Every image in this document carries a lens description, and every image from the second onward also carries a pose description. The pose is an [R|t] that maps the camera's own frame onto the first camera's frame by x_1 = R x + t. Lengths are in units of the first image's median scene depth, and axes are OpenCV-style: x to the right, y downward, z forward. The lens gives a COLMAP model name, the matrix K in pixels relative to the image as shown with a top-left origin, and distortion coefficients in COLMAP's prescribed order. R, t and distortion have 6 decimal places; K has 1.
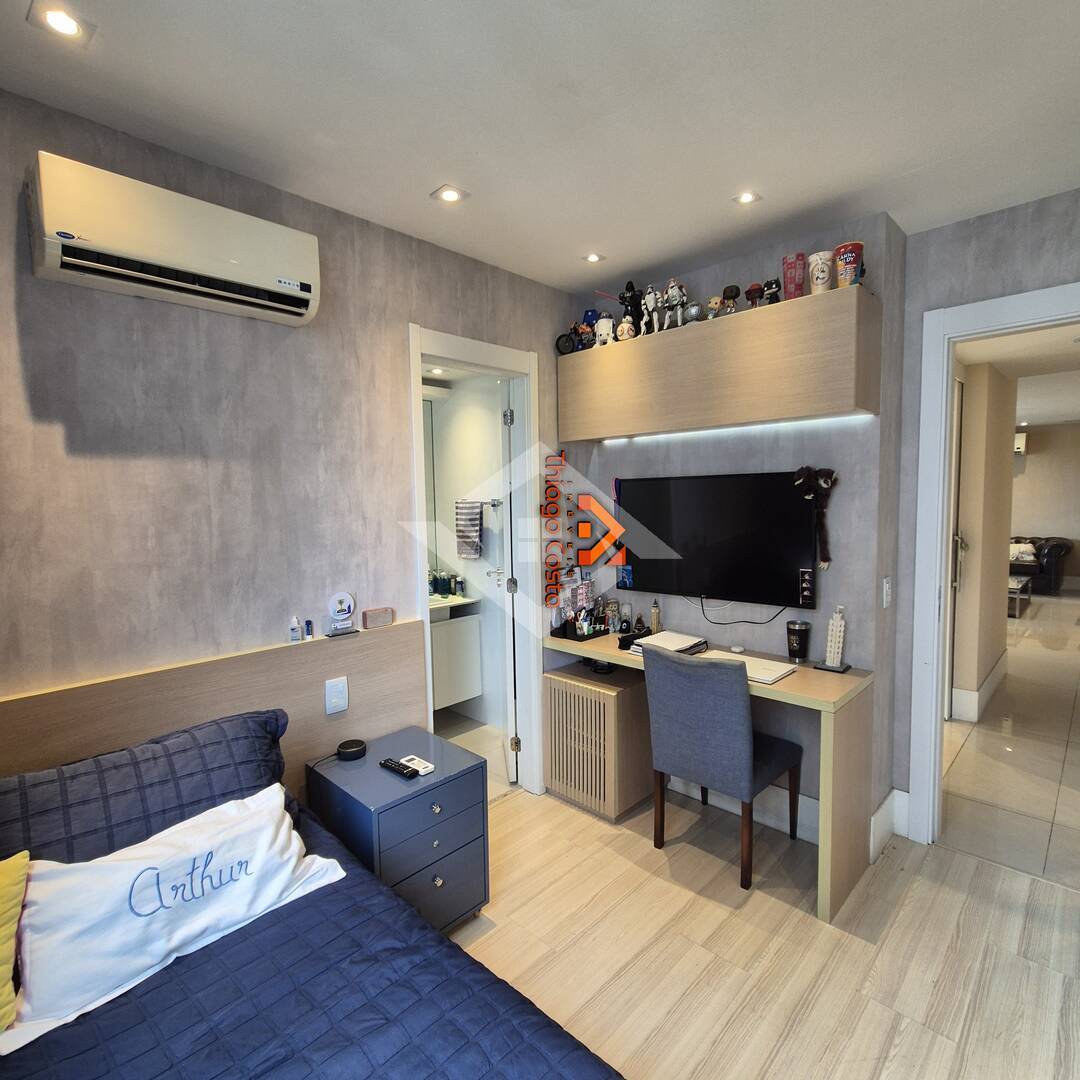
lens RADIAL K [[589.0, 0, 538.6], [0, 589.0, 540.3], [0, 0, 1]] dist [0.002705, 0.002997]
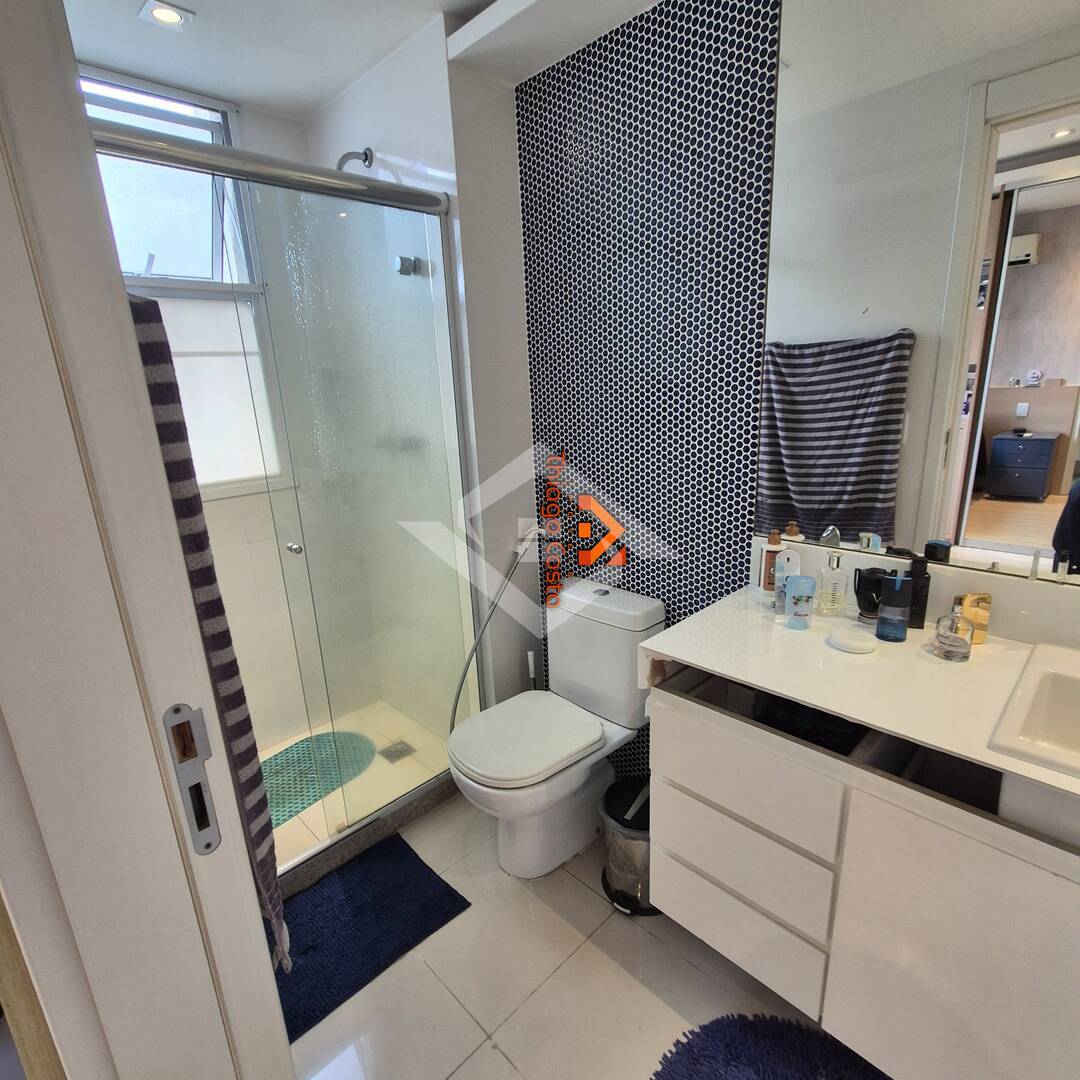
lens RADIAL K [[589.0, 0, 544.9], [0, 589.0, 537.9], [0, 0, 1]] dist [0.002705, 0.002997]
pose [[-0.023931, 0.278458, -0.960150, 2.552280], [-0.016124, 0.960193, 0.278872, 0.114289], [0.999584, 0.022155, -0.018489, -1.149122]]
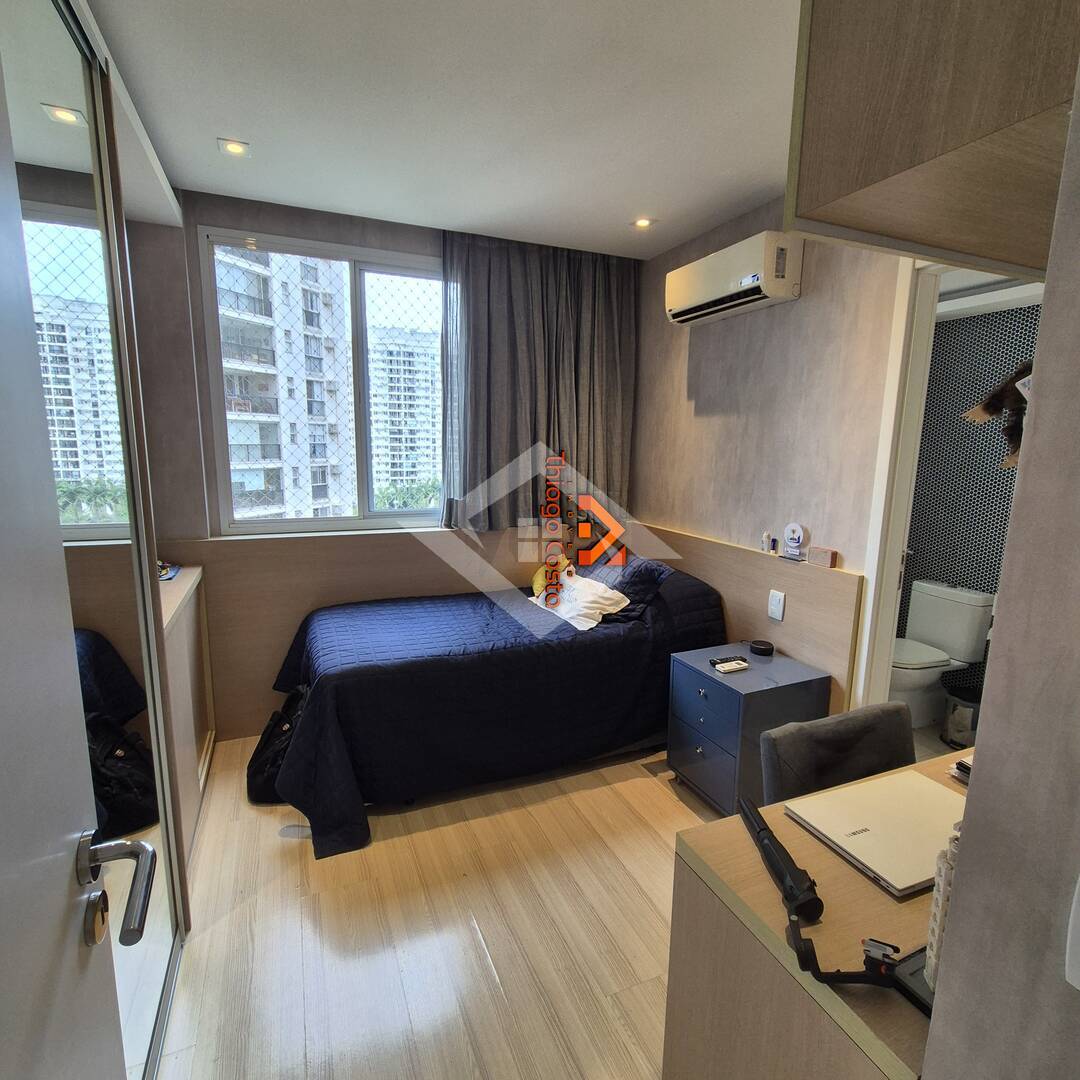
lens RADIAL K [[589.0, 0, 535.0], [0, 589.0, 543.6], [0, 0, 1]] dist [0.002705, 0.002997]
pose [[-0.391883, 0.169934, -0.904185, 0.977711], [-0.072168, 0.974087, 0.214350, -0.089876], [0.917180, 0.149253, -0.369464, 1.021604]]
